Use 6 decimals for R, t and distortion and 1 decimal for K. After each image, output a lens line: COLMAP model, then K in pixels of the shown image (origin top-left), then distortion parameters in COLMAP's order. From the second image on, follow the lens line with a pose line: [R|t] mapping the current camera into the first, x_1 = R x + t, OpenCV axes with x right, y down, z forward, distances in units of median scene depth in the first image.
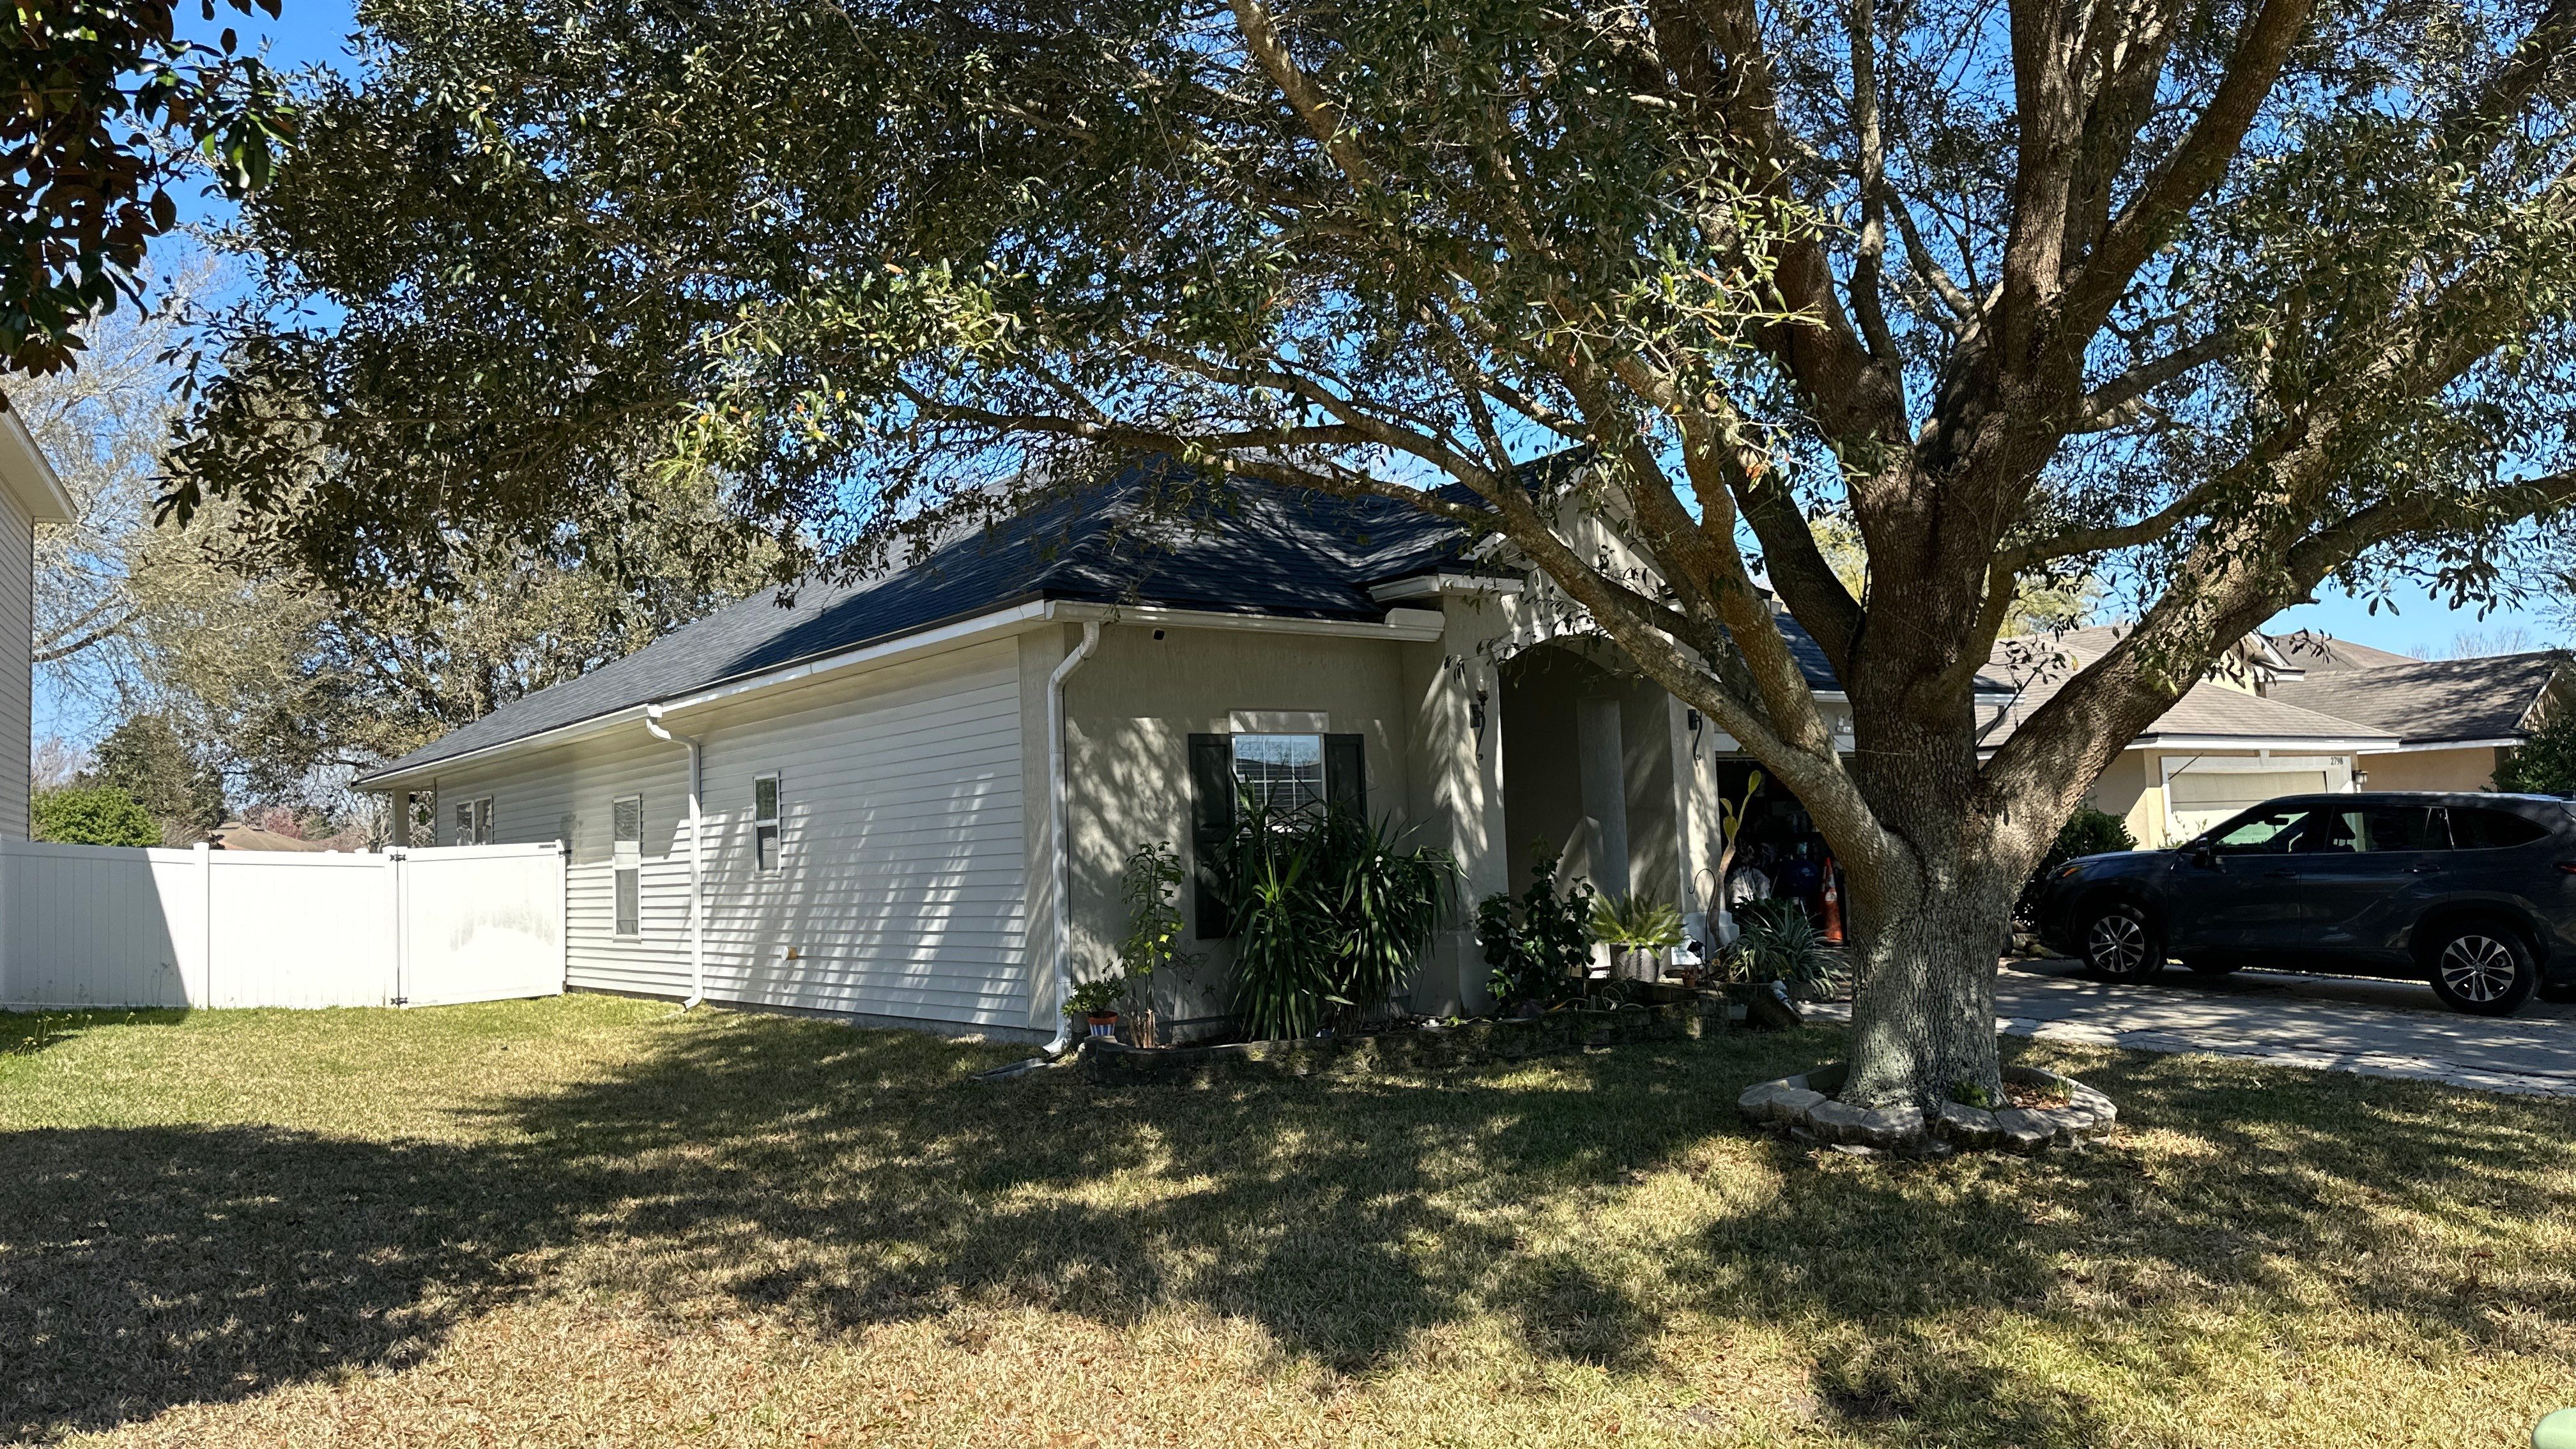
lens RADIAL K [[1780.5, 0, 1288.0], [0, 1780.5, 724.5], [0, 0, 1]] dist [-0.004459, -0.008405]
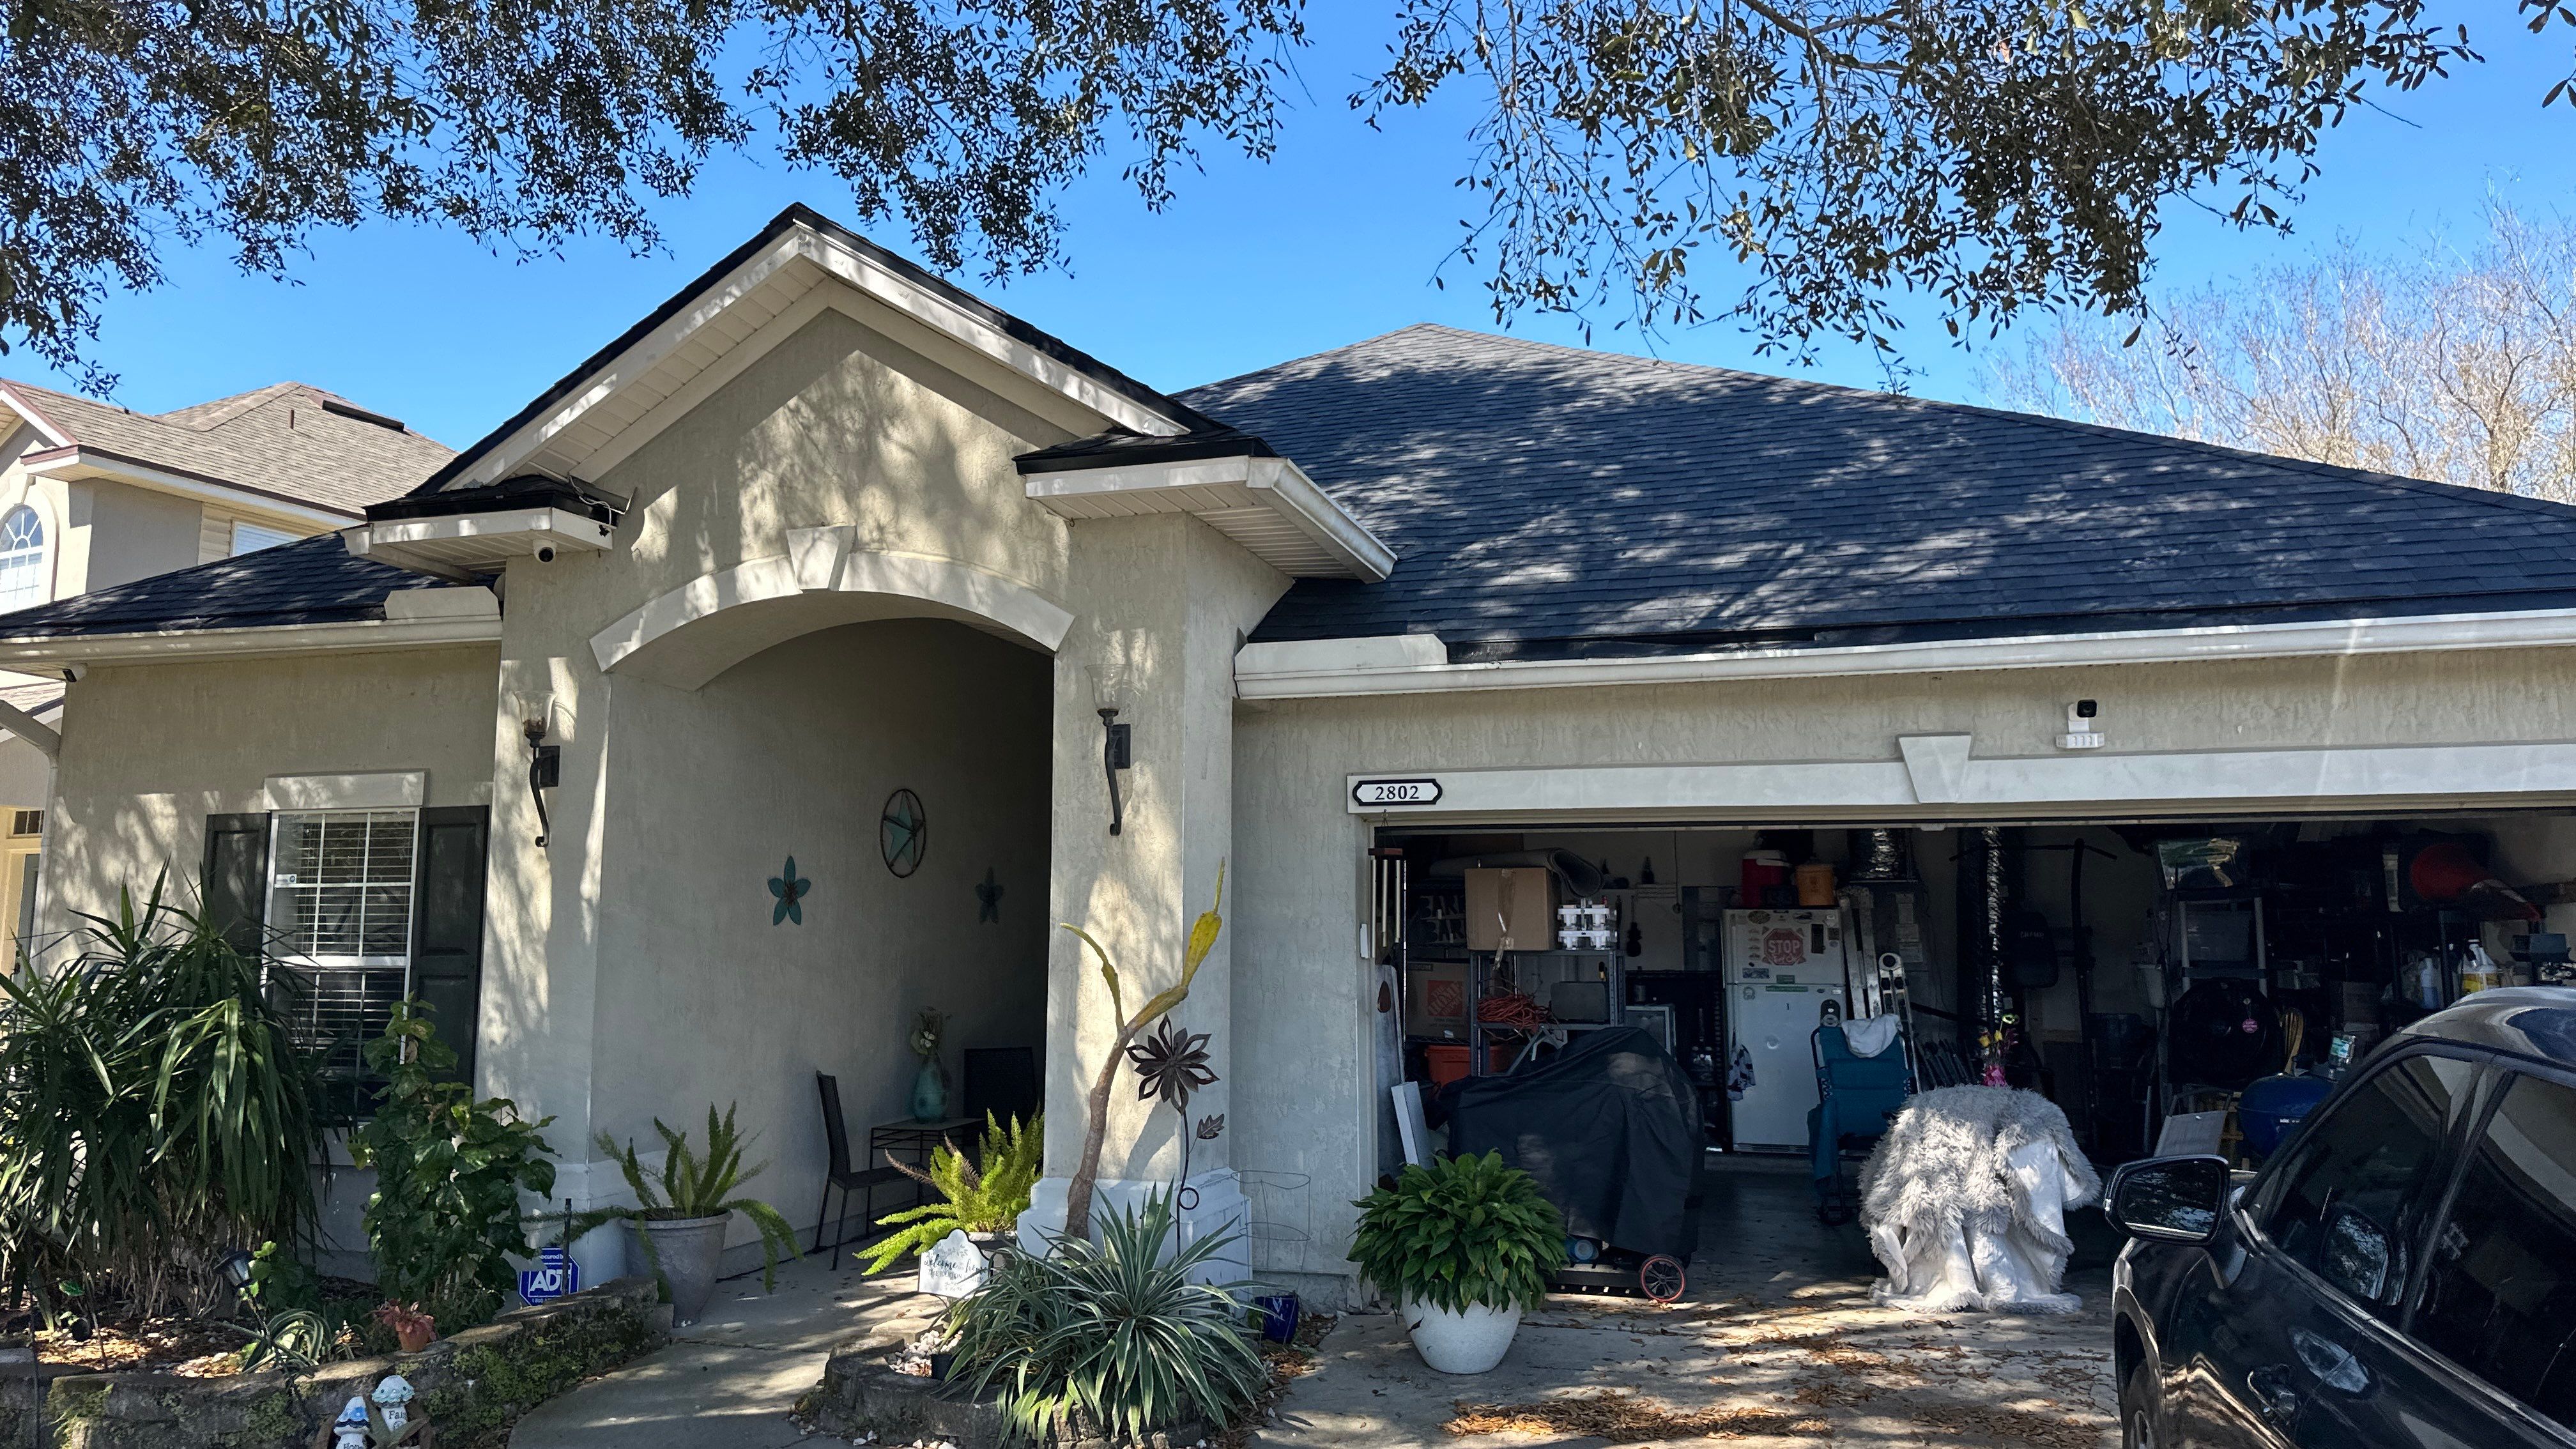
lens RADIAL K [[1780.5, 0, 1288.0], [0, 1780.5, 724.5], [0, 0, 1]] dist [-0.004459, -0.008405]
pose [[0.525683, -0.061813, -0.848432, 0.756632], [0.035916, 0.998080, -0.050463, 0.020359], [0.849922, -0.003945, 0.526894, 0.988745]]
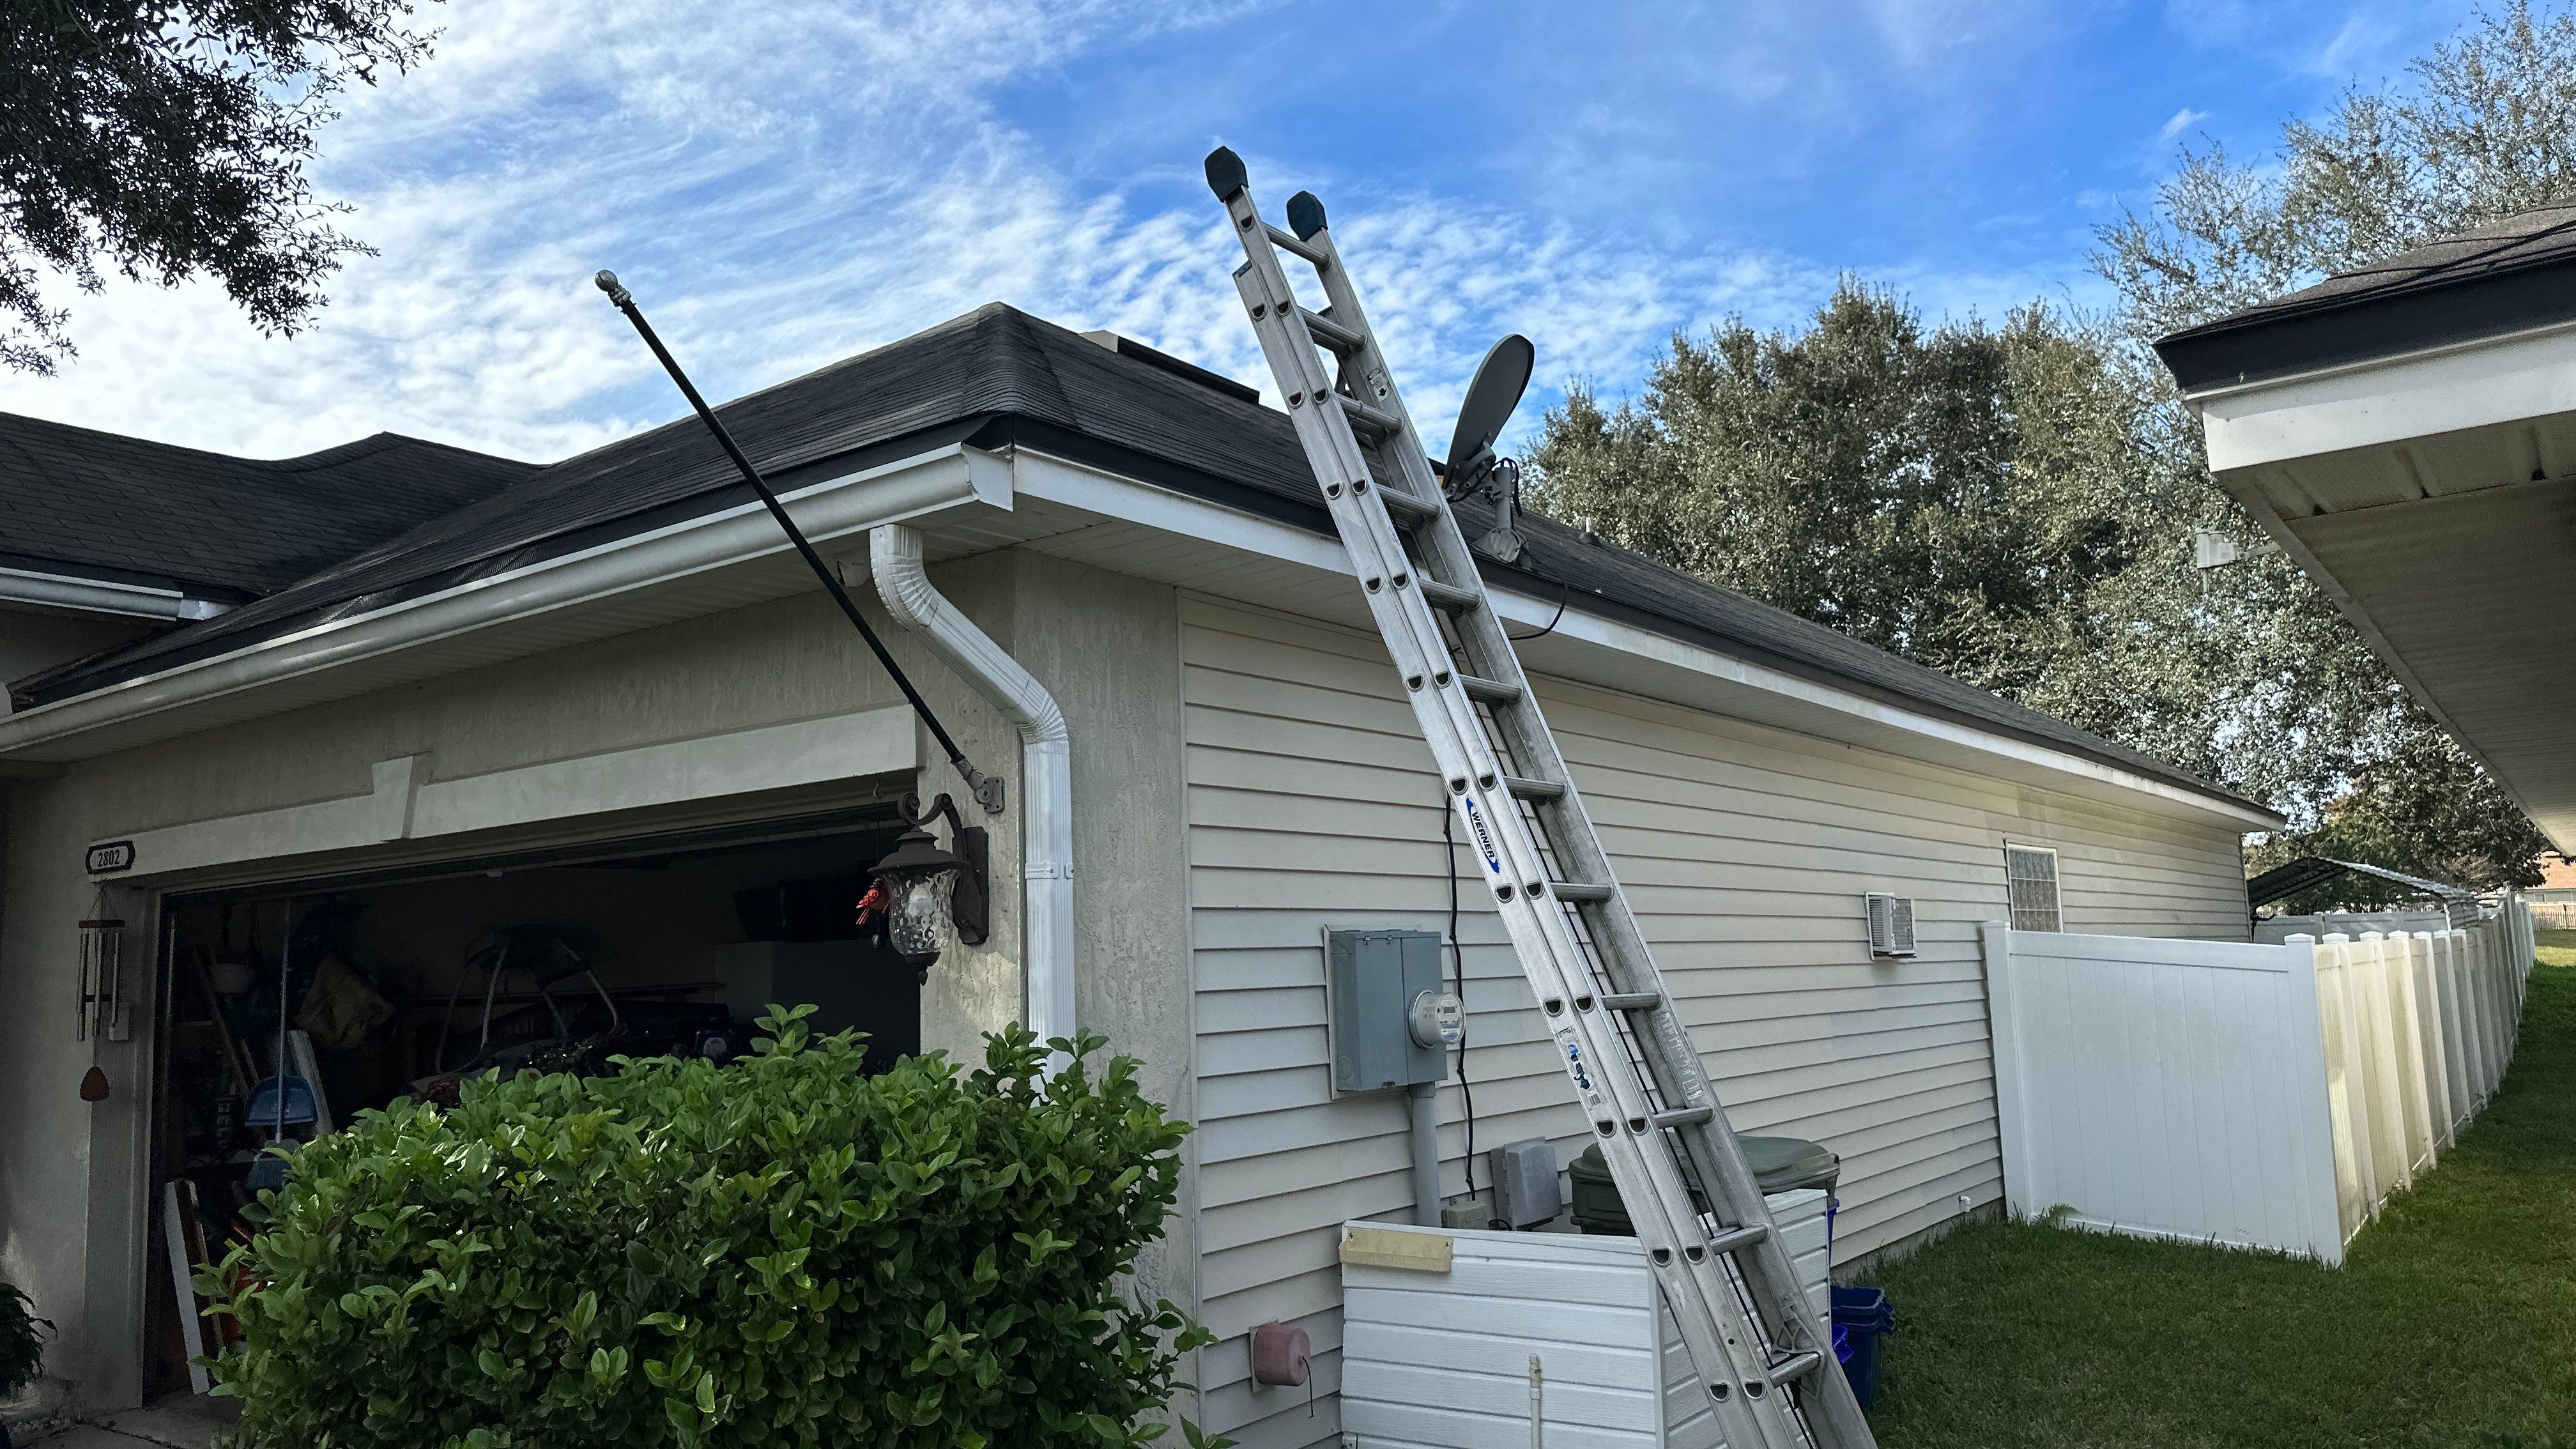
lens RADIAL K [[1838.6, 0, 1288.0], [0, 1838.6, 724.5], [0, 0, 1]] dist [0.009273, -0.000672]
pose [[0.253884, -0.100051, -0.962046, 0.906558], [0.097940, 0.992183, -0.077339, 0.052861], [0.962263, -0.074588, 0.261698, 1.541004]]
